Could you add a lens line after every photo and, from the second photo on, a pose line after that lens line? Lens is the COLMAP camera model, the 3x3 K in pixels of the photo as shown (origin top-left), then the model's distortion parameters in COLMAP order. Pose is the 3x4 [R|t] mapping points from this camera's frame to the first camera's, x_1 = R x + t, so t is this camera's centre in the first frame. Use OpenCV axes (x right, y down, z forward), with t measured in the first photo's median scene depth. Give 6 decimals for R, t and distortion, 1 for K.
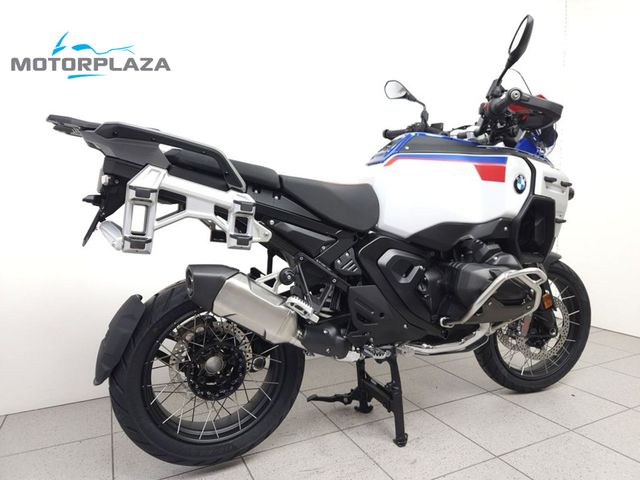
lens RADIAL K [[429.0, 0, 320.0], [0, 429.0, 240.0], [0, 0, 1]] dist [0.095384, -0.081888]
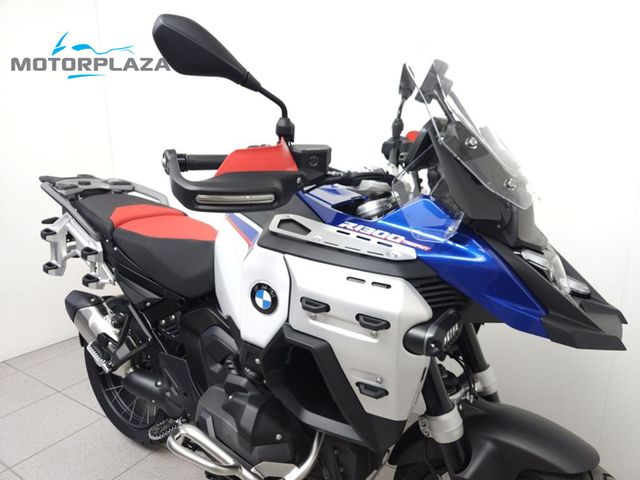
lens RADIAL K [[424.9, 0, 326.0], [0, 424.9, 239.7], [0, 0, 1]] dist [0.046286, -0.000369]
pose [[0.601102, 0.184315, -0.777628, 0.928561], [-0.069468, 0.981409, 0.178917, -0.310728], [0.796147, -0.053527, 0.602731, 0.709977]]
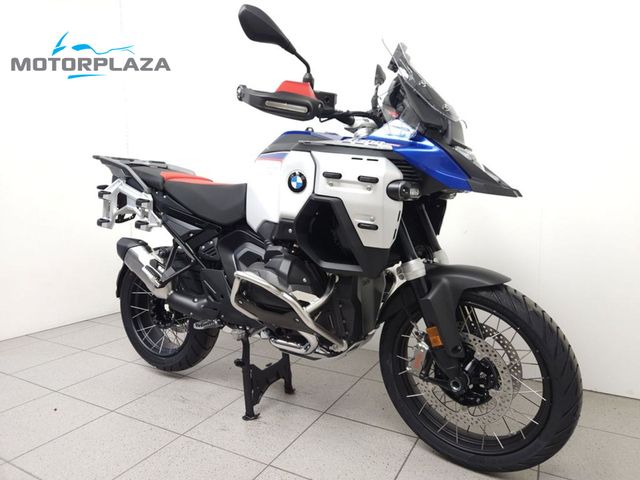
lens RADIAL K [[429.0, 0, 320.0], [0, 429.0, 240.0], [0, 0, 1]] dist [0.095384, -0.081888]
pose [[0.647282, 0.076253, -0.758427, 1.177089], [-0.065333, 0.996872, 0.044467, -0.047796], [0.759446, 0.020768, 0.650239, 0.433711]]
